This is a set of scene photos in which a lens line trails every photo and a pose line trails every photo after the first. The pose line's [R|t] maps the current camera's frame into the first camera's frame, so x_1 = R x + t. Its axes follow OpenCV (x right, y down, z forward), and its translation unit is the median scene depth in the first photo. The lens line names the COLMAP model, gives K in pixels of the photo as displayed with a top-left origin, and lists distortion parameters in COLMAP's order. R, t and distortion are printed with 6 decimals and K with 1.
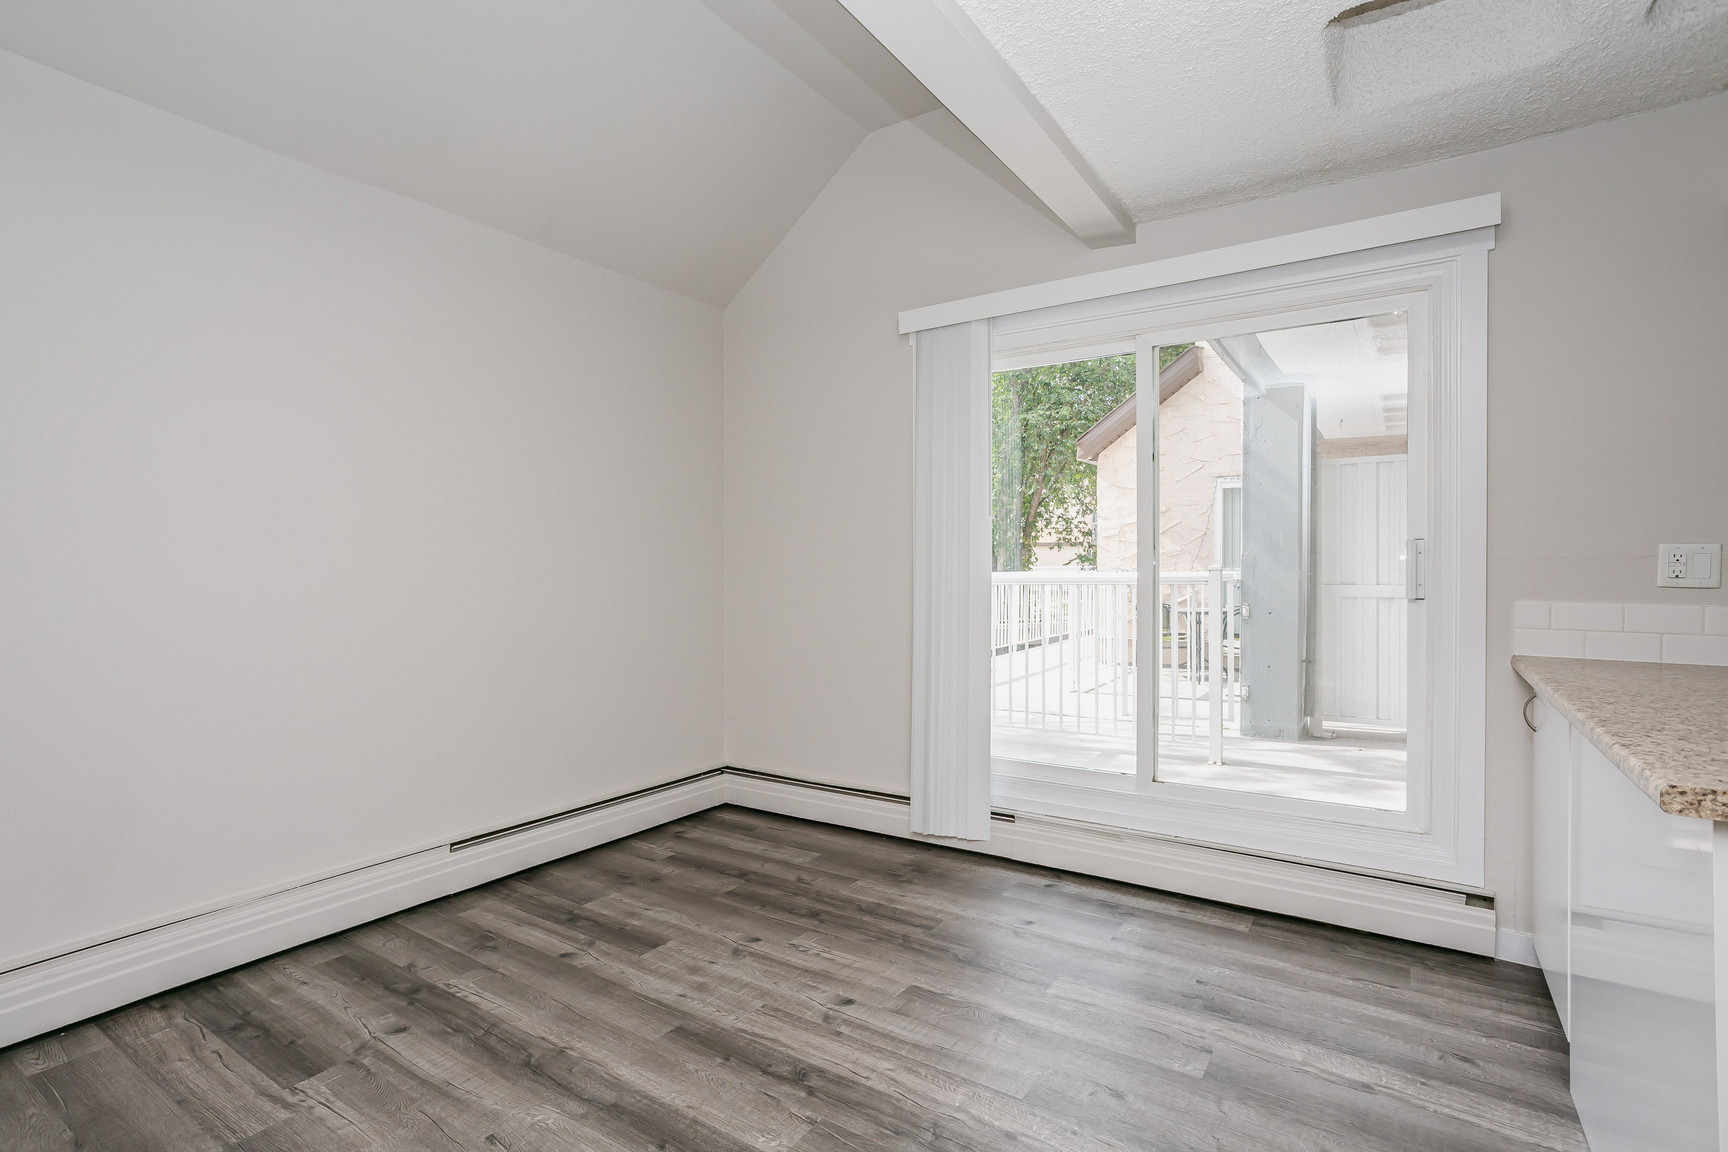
lens RADIAL K [[834.3, 0, 852.3], [0, 834.3, 564.7], [0, 0, 1]] dist [-0.029023, 0.026905]
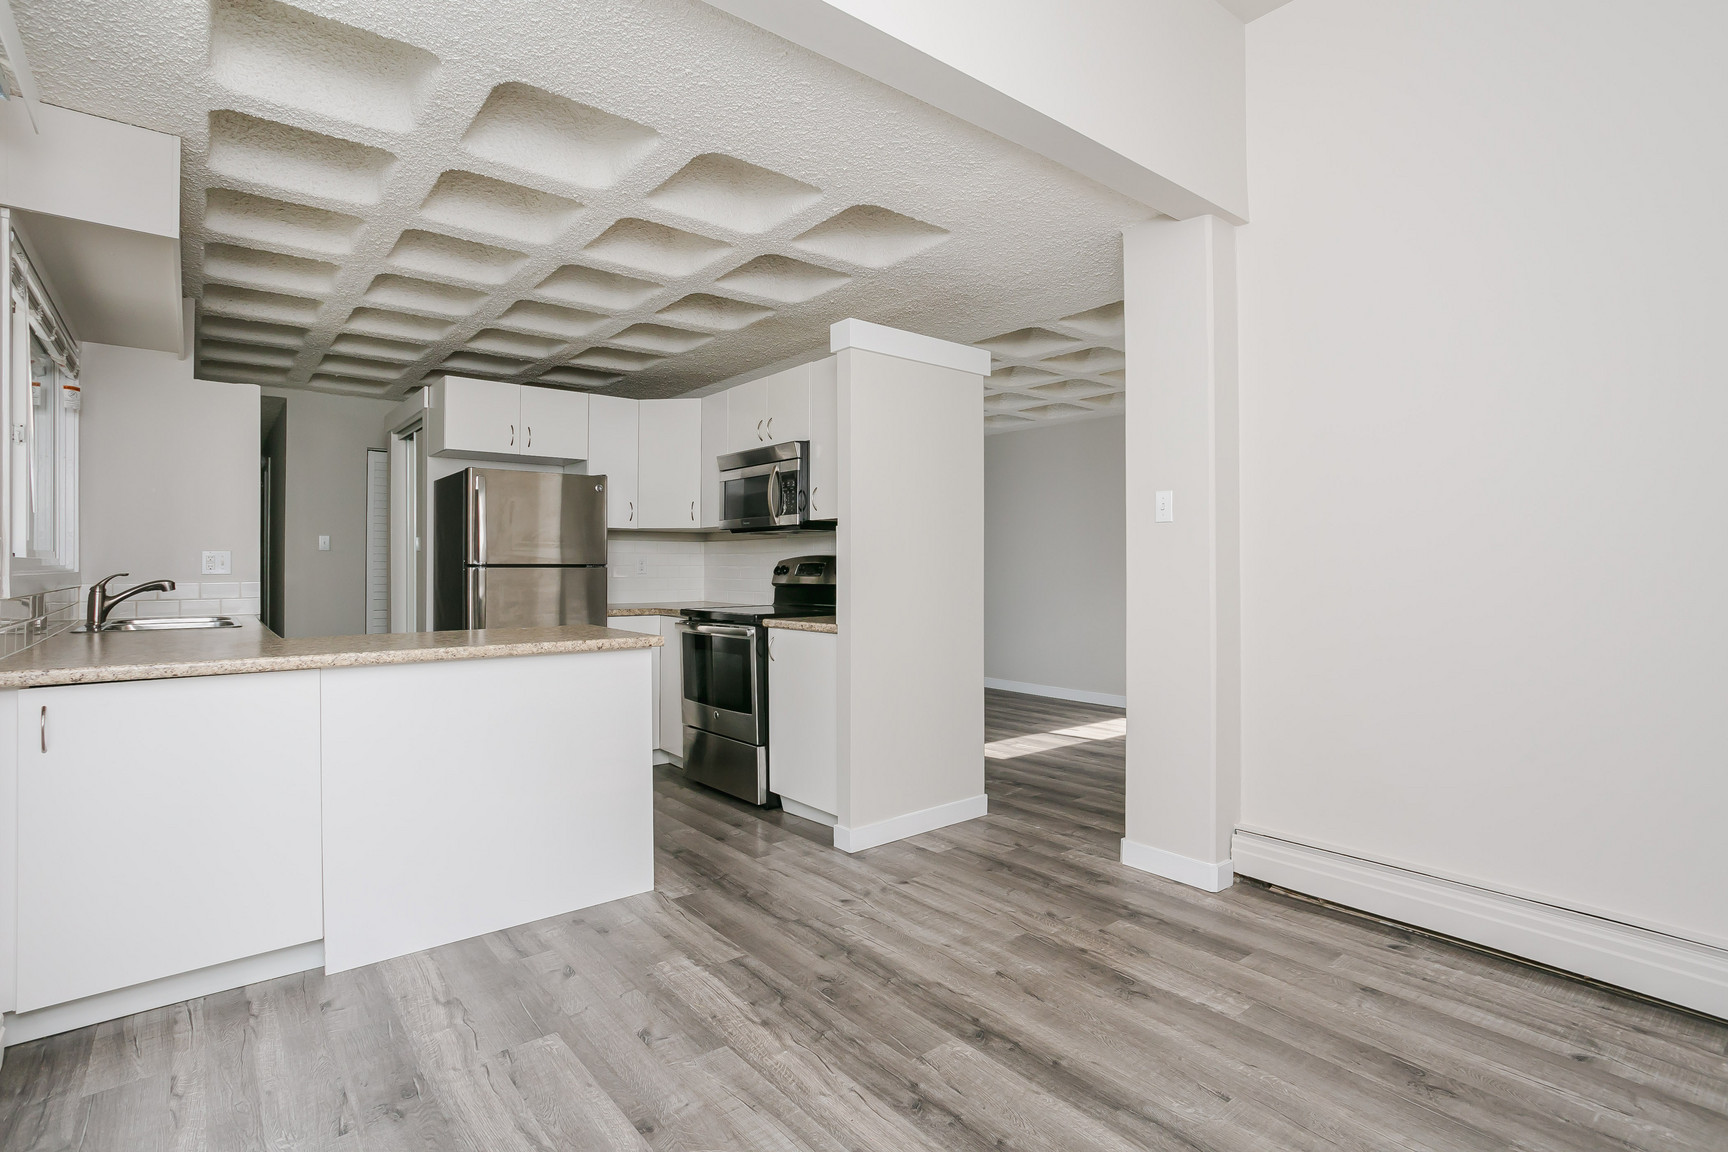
lens RADIAL K [[834.3, 0, 852.3], [0, 834.3, 564.7], [0, 0, 1]] dist [-0.029023, 0.026905]
pose [[-0.952763, 0.004763, 0.303677, -0.276767], [0.003903, 0.999986, -0.003439, 0.018094], [-0.303690, -0.002091, -0.952769, 1.923187]]
